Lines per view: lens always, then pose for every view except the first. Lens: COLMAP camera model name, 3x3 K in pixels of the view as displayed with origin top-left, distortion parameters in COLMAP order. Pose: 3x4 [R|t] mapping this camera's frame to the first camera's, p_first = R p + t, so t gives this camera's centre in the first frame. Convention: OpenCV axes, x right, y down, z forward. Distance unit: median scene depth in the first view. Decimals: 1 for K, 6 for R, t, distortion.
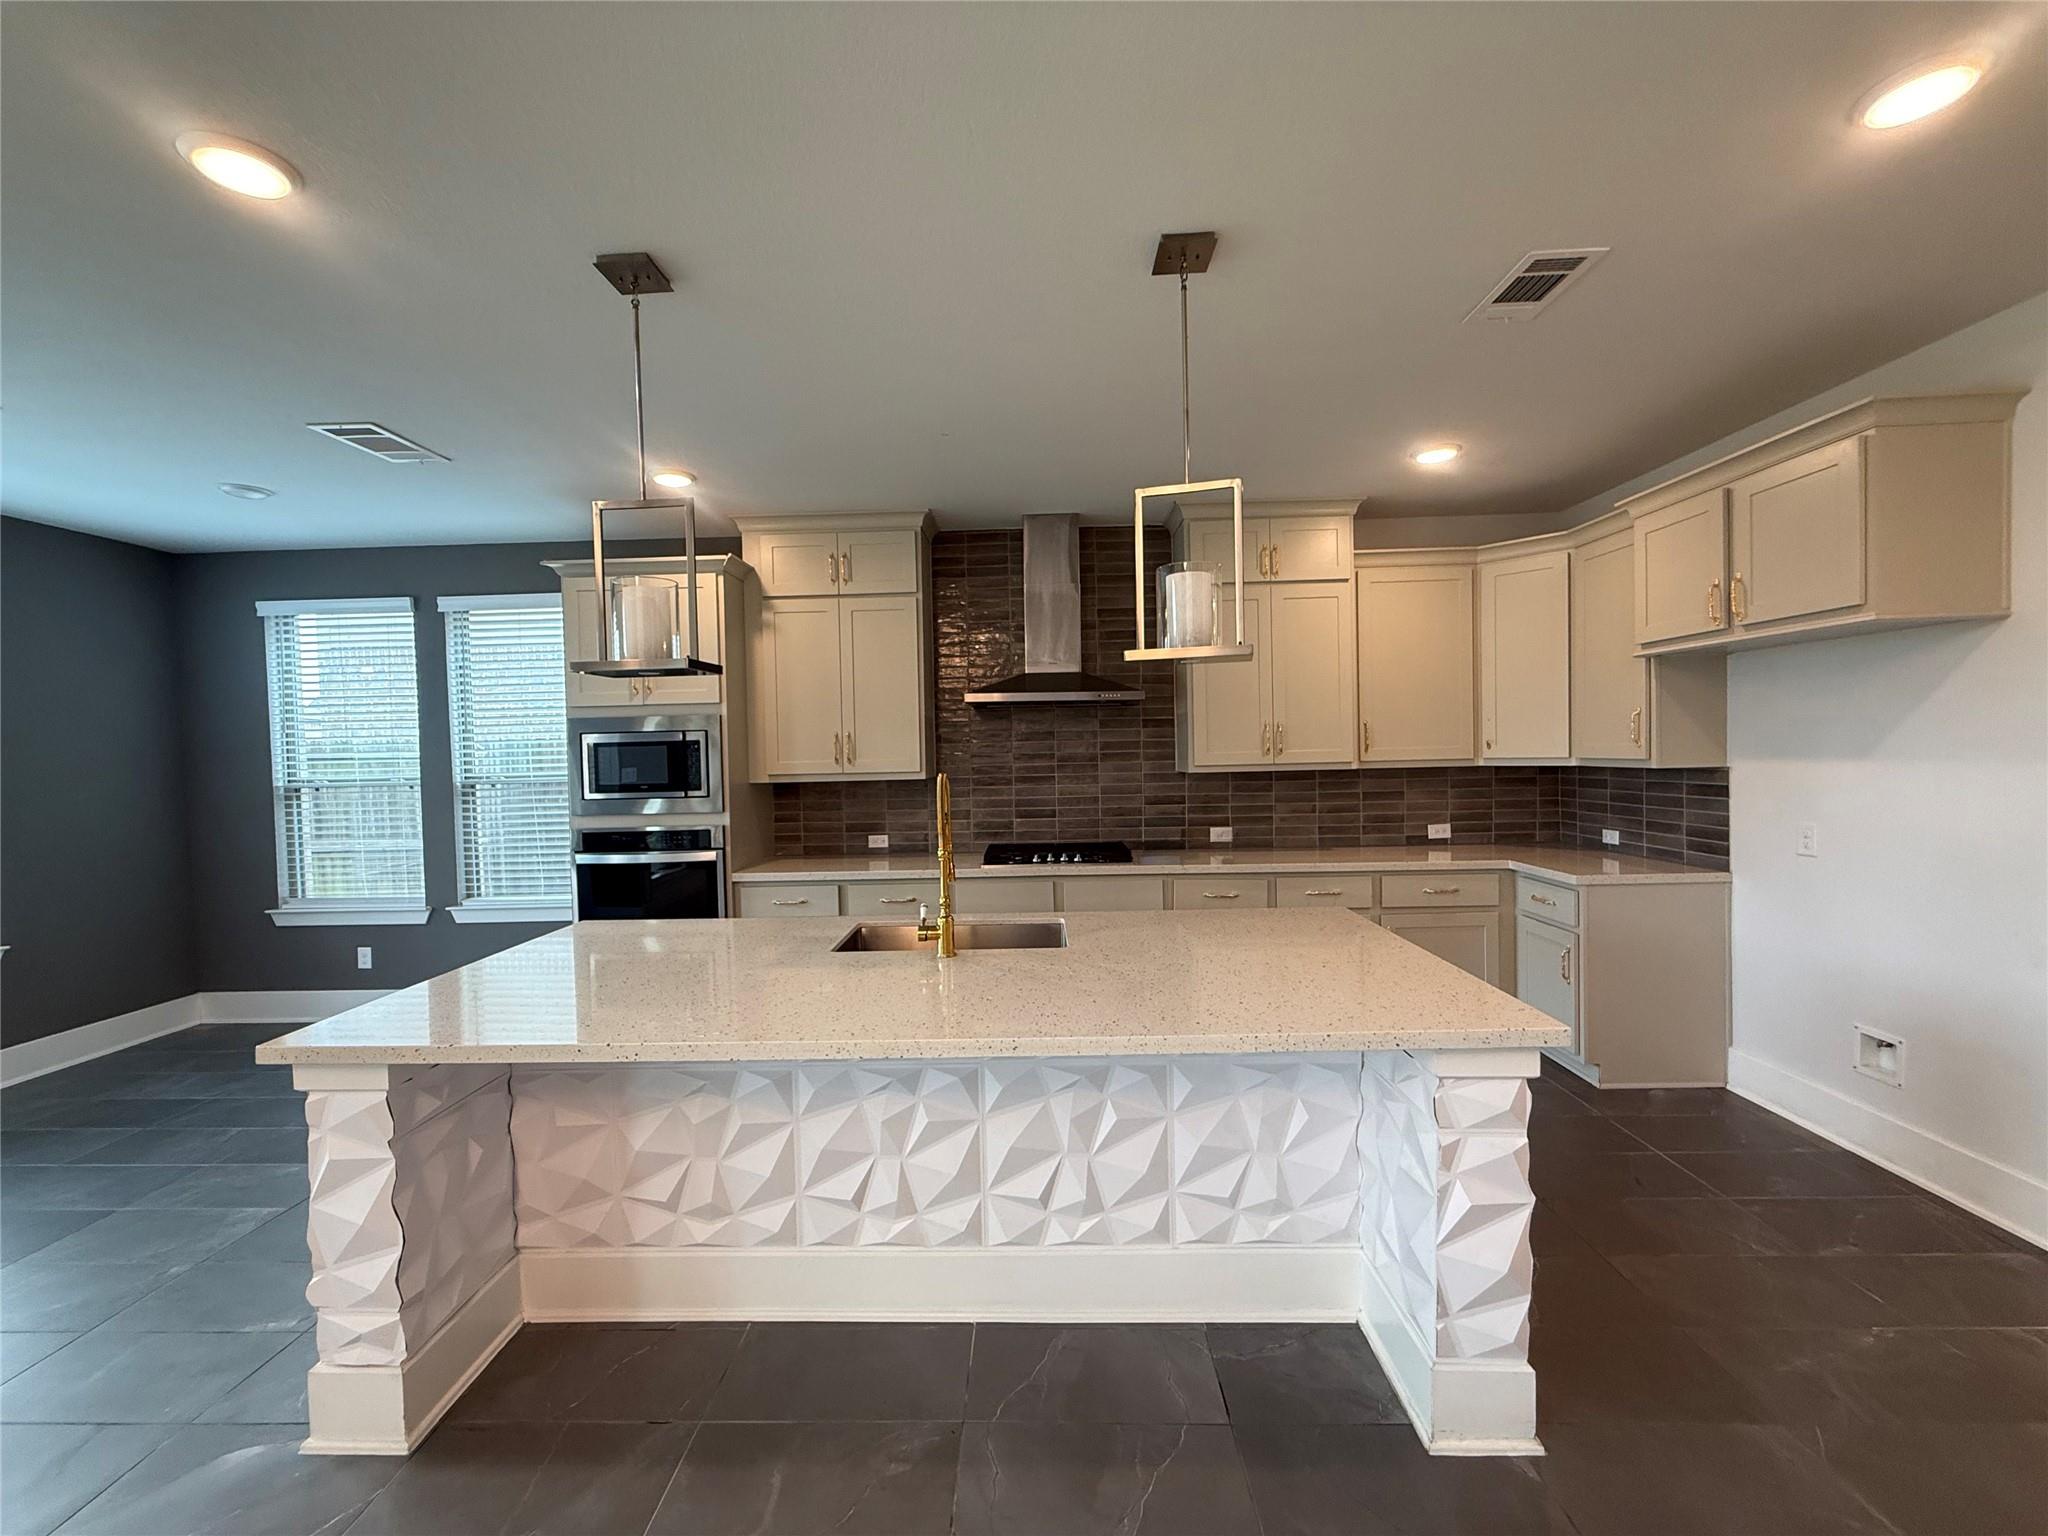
lens RADIAL K [[814.9, 0, 1018.5], [0, 814.9, 769.5], [0, 0, 1]] dist [-0.001801, -0.000331]
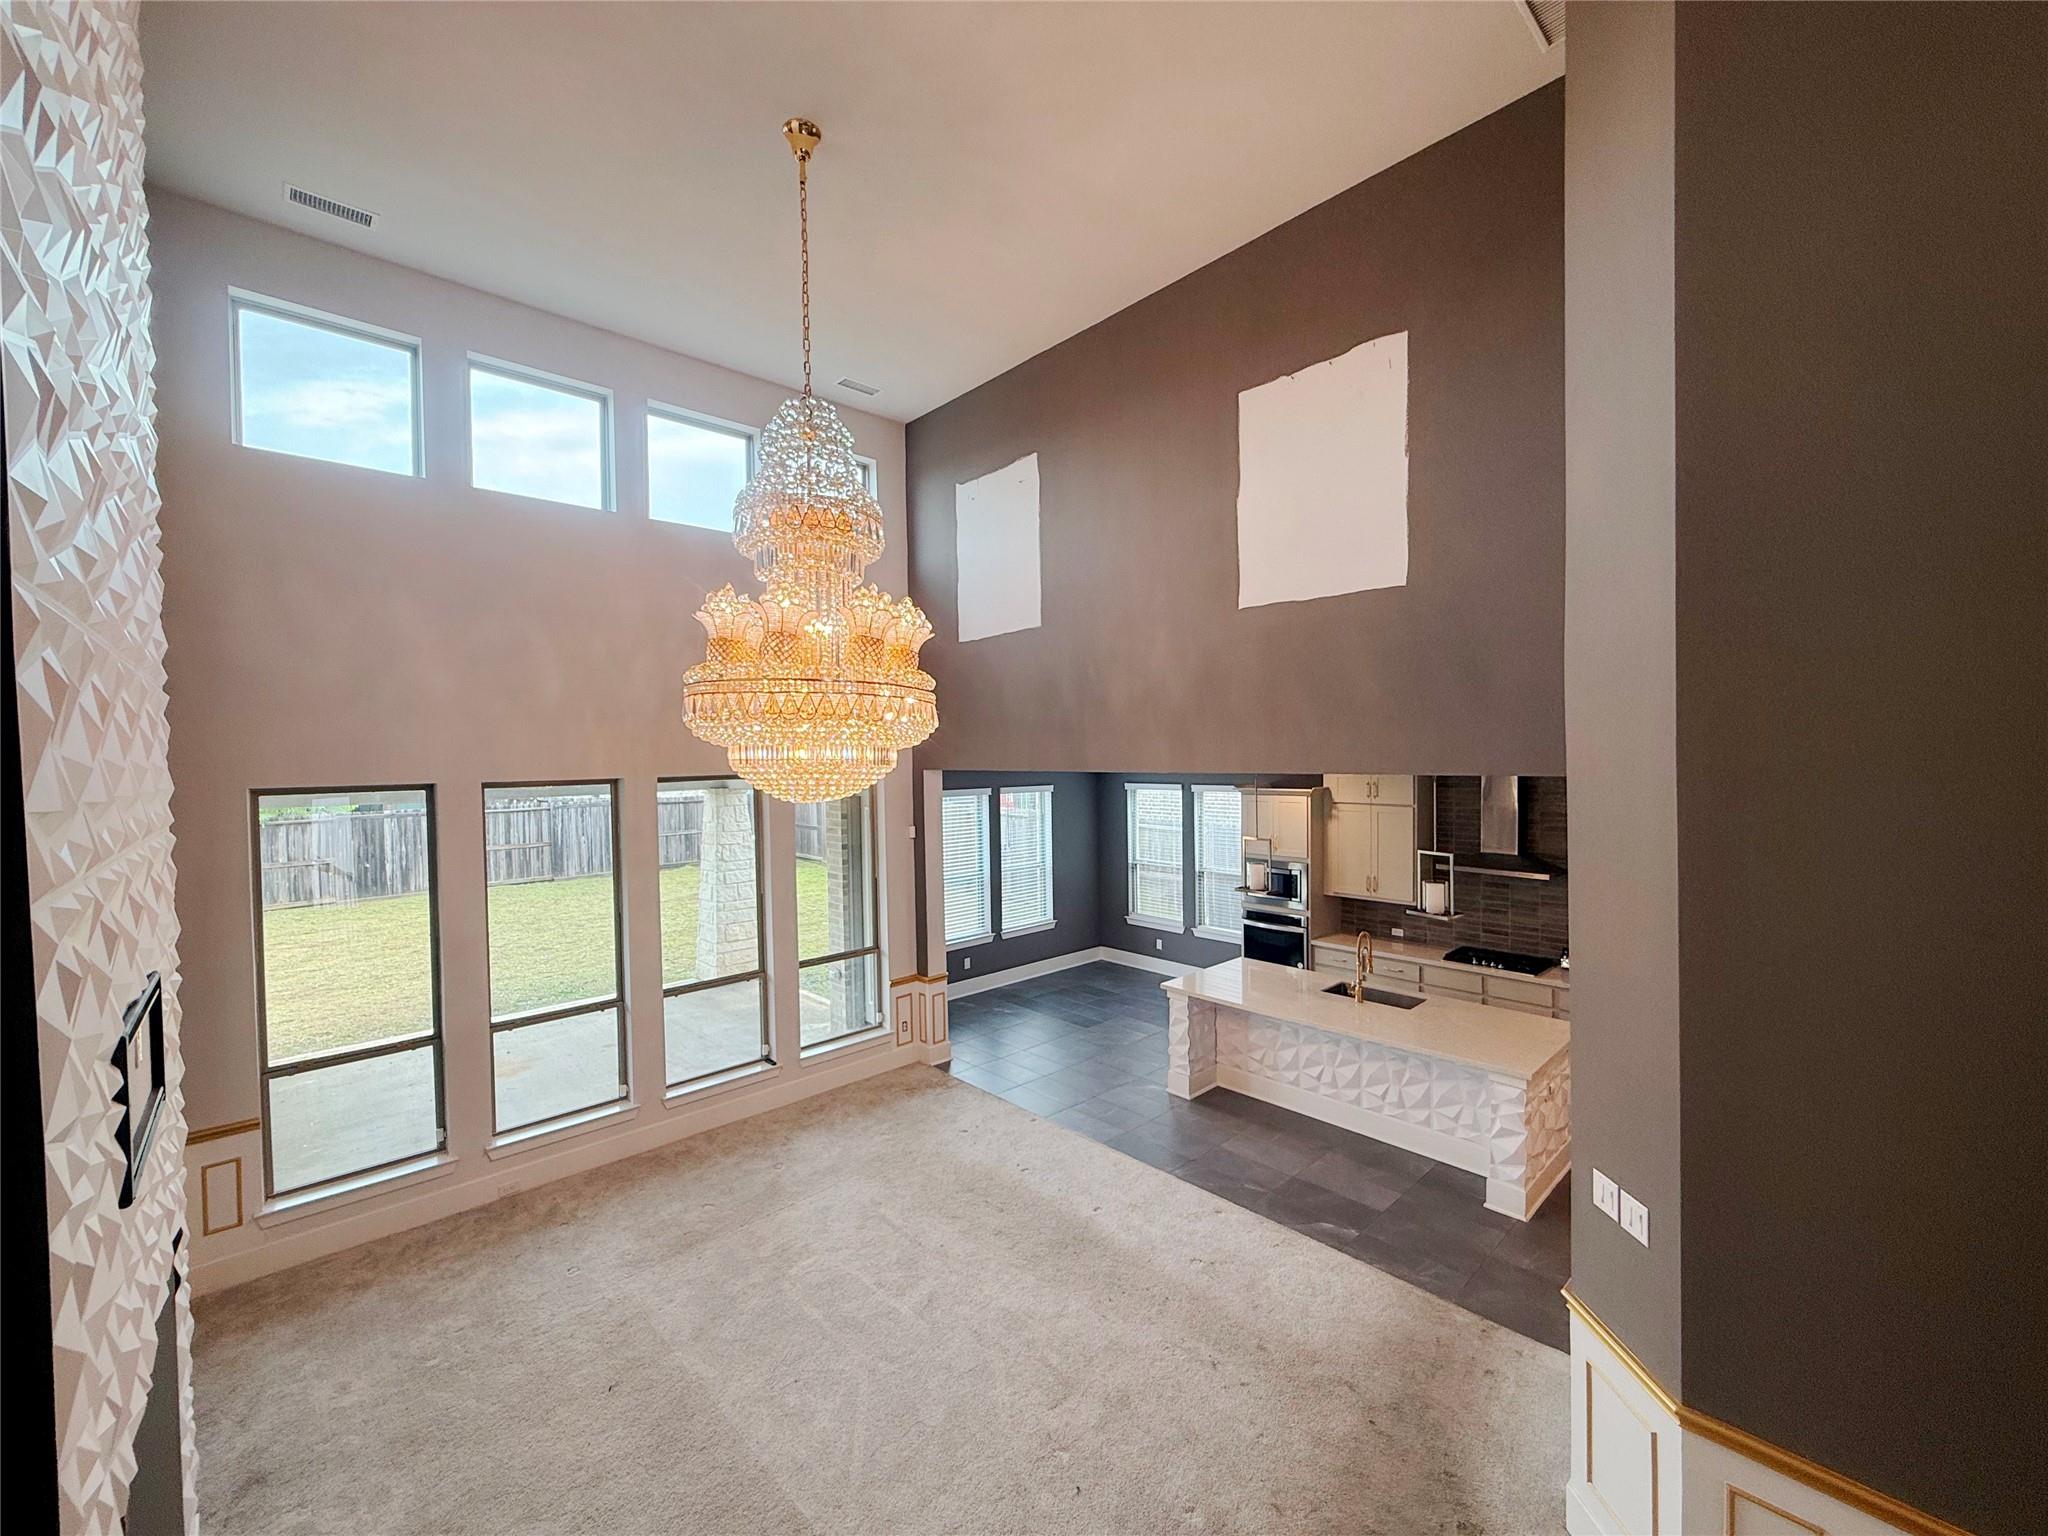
lens RADIAL K [[814.9, 0, 1018.5], [0, 814.9, 769.5], [0, 0, 1]] dist [-0.001801, -0.000331]
pose [[0.697010, 0.027688, -0.716526, 0.660715], [-0.022312, 0.999608, 0.016923, -0.356787], [0.716714, 0.004191, 0.697355, -1.074177]]
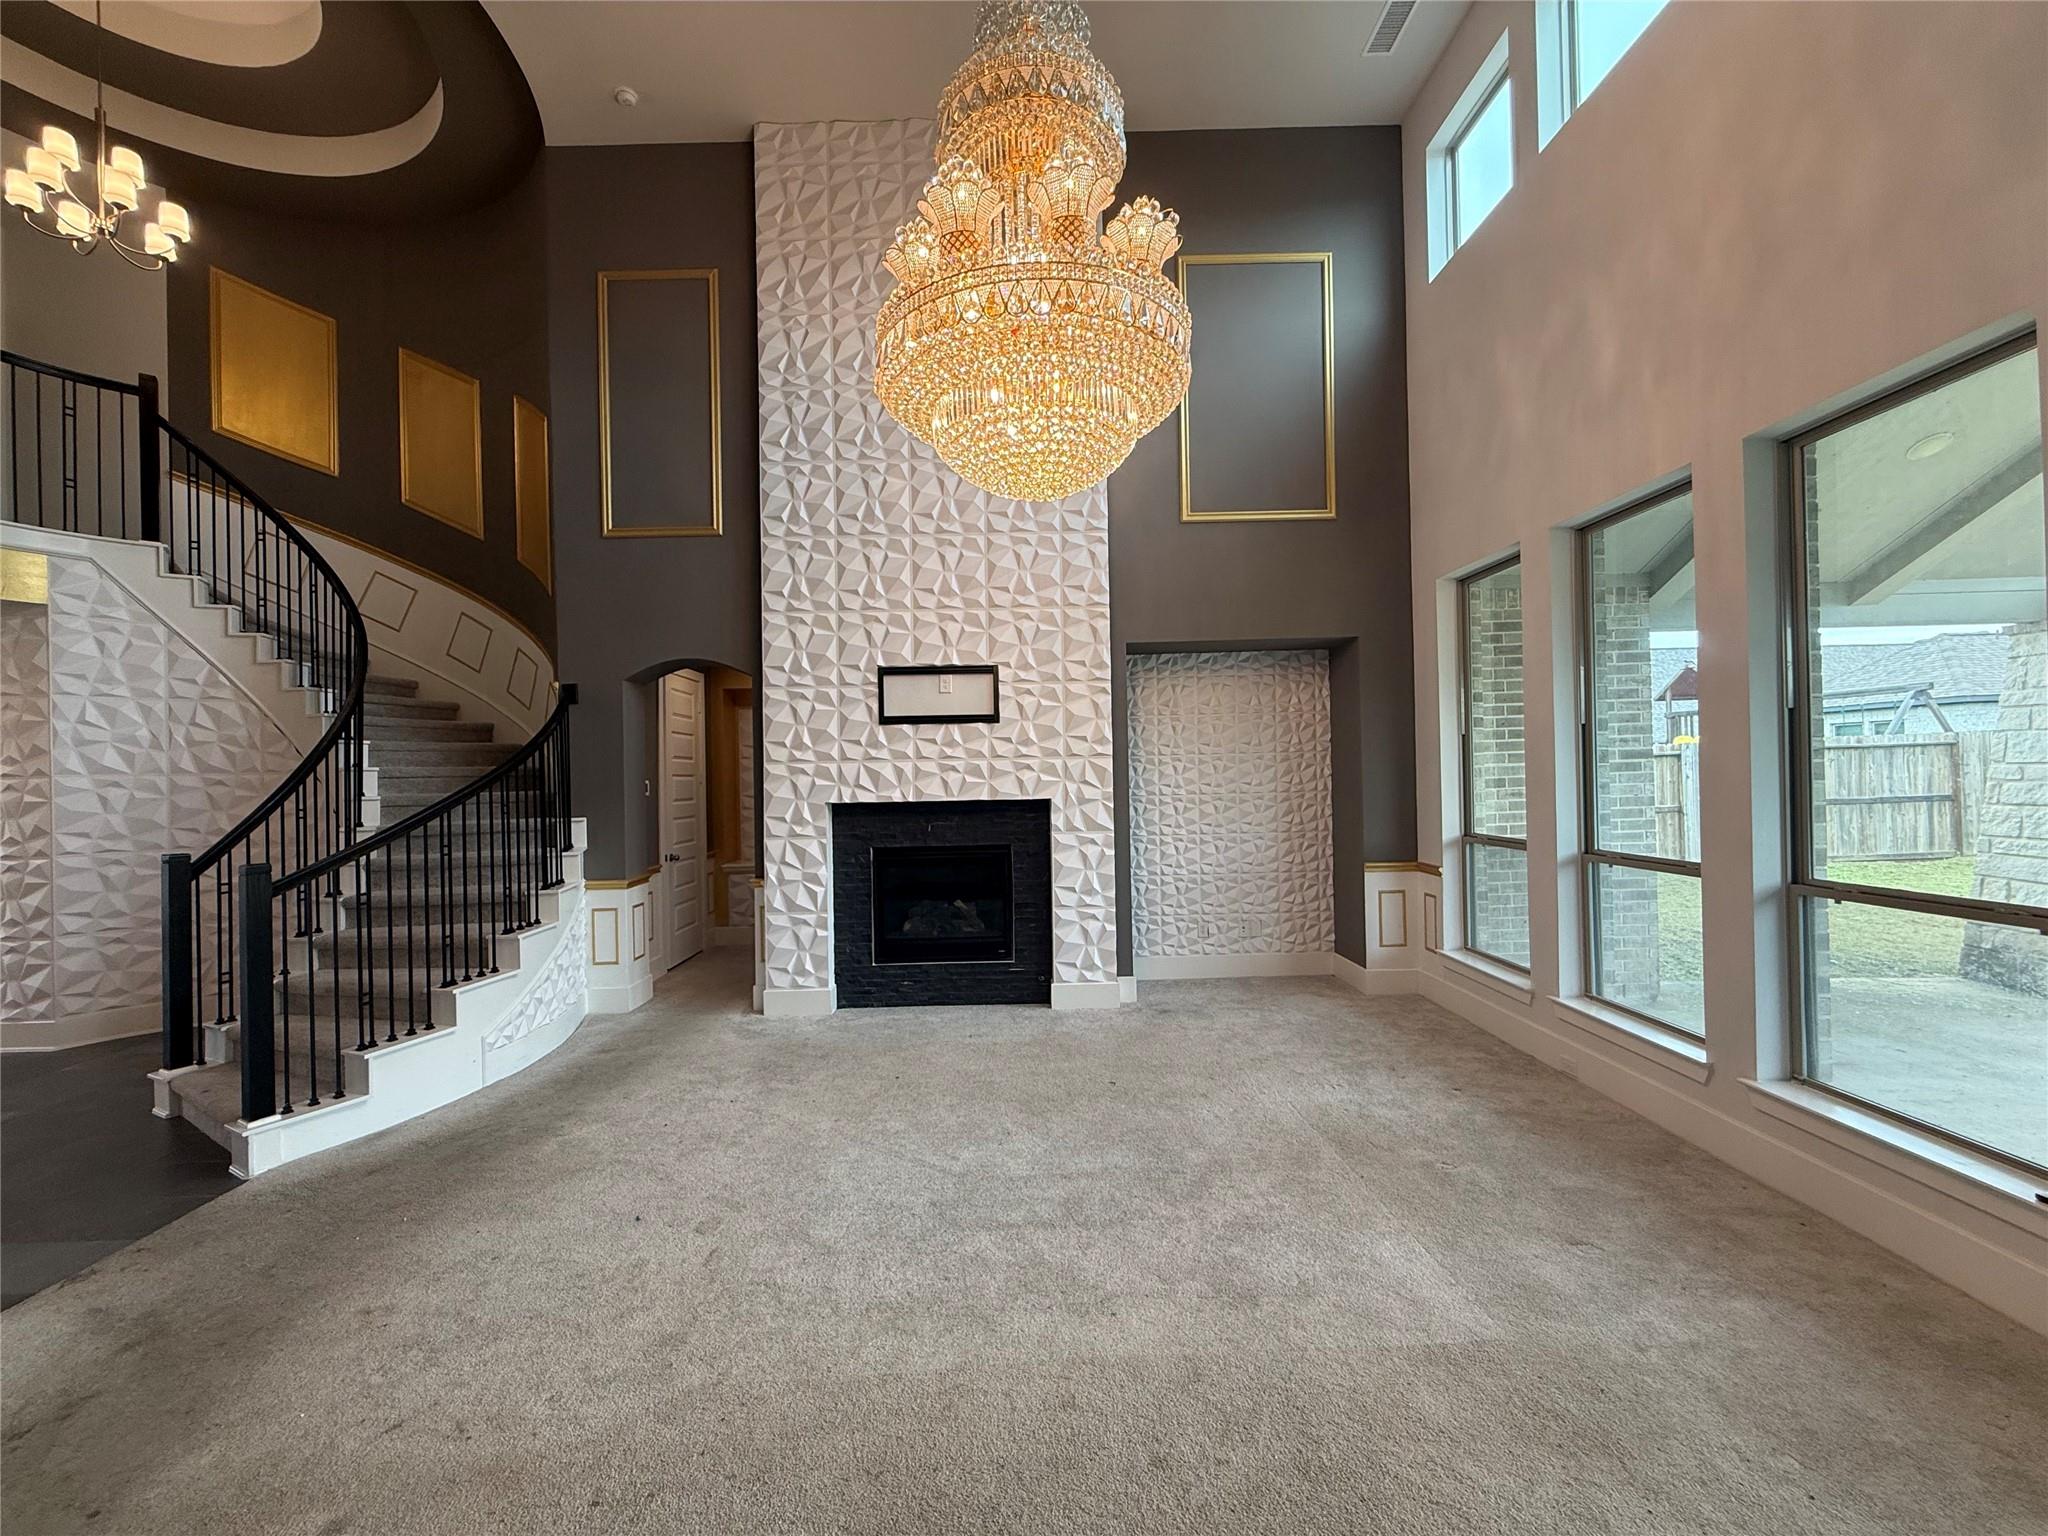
lens RADIAL K [[817.4, 0, 1020.2], [0, 817.4, 769.4], [0, 0, 1]] dist [0.000383, 0.000156]
pose [[-0.998393, 0.047281, -0.031254, -0.260763], [0.046487, 0.998589, 0.025664, -0.015354], [0.032423, 0.024169, -0.999182, 0.368633]]
